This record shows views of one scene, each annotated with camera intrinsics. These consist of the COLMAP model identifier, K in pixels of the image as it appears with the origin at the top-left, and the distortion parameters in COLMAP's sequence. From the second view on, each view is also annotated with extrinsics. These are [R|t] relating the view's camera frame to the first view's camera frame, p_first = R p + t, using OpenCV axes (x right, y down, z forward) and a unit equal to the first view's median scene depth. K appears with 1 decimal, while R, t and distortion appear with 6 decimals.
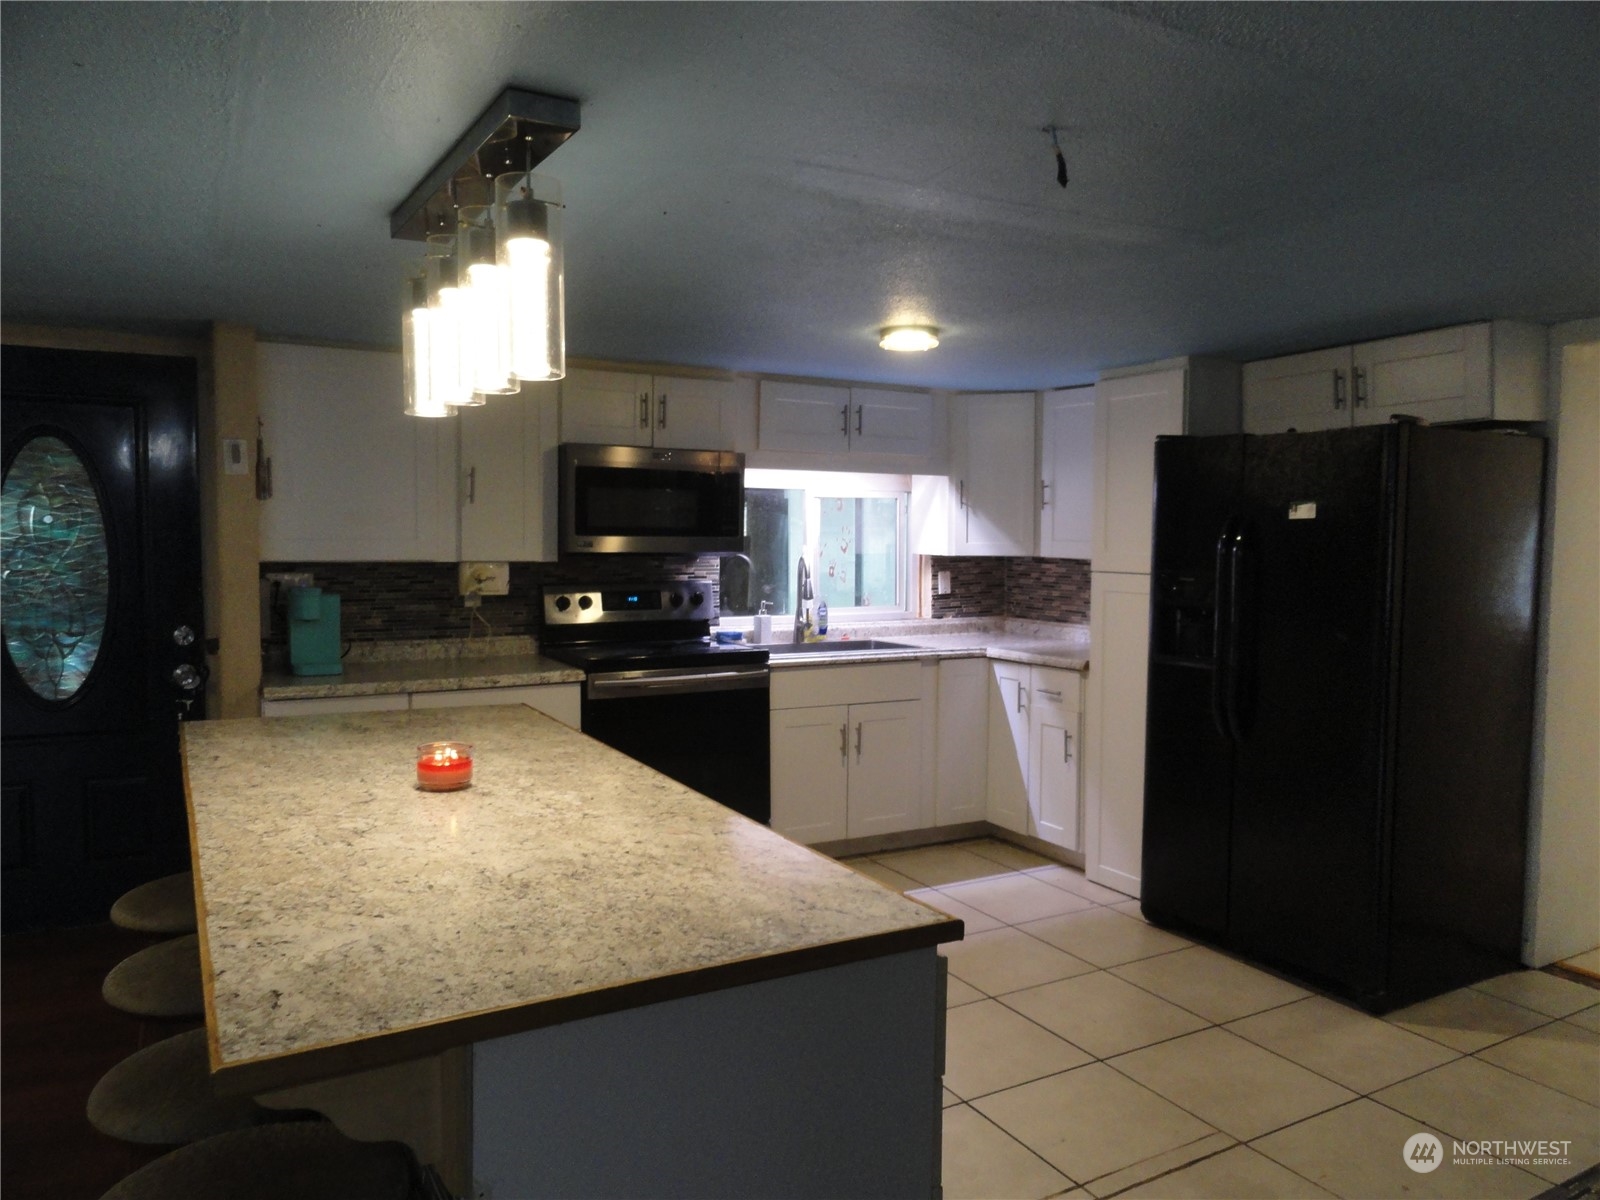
lens RADIAL K [[1114.9, 0, 800.0], [0, 1114.9, 600.0], [0, 0, 1]] dist [0.005223, 0.001386]
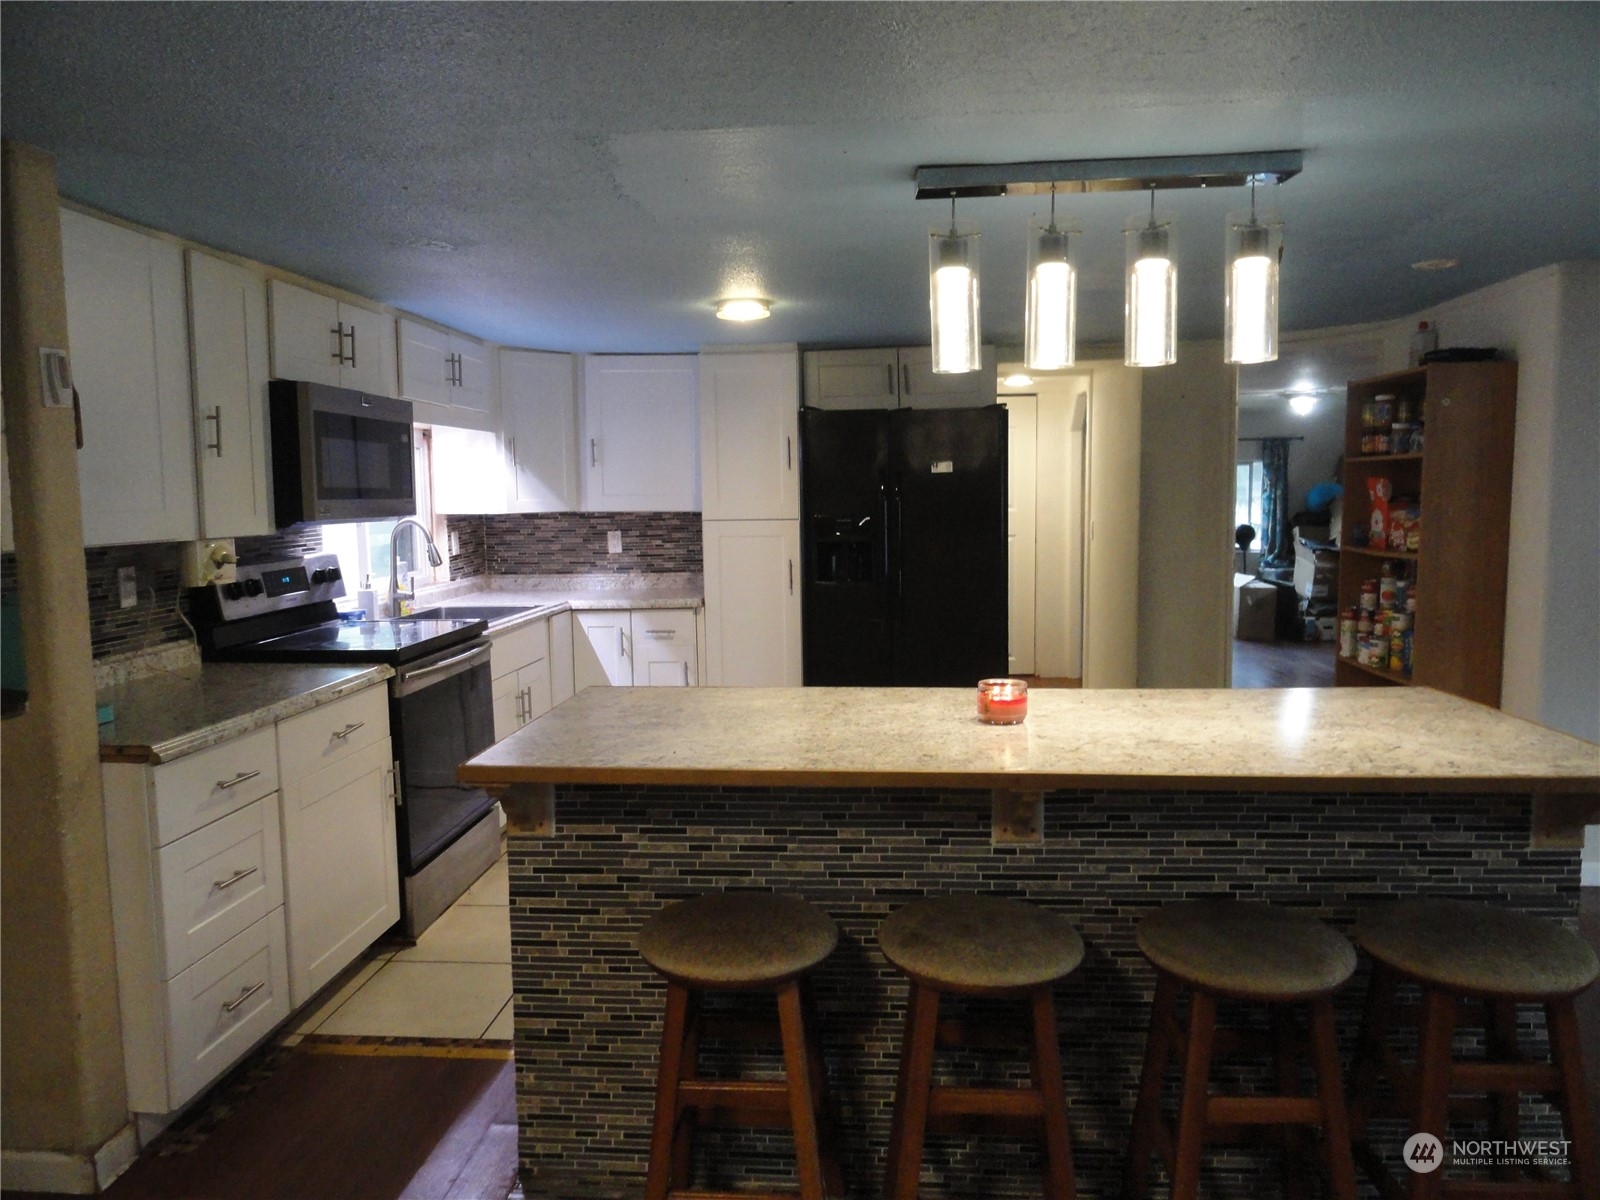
lens RADIAL K [[1105.2, 0, 800.0], [0, 1105.2, 600.0], [0, 0, 1]] dist [-0.003543, 0.000718]
pose [[0.574877, -0.097658, 0.812391, -0.610822], [0.067983, 0.995120, 0.071518, -0.018850], [-0.815411, 0.014115, 0.578711, 0.263009]]
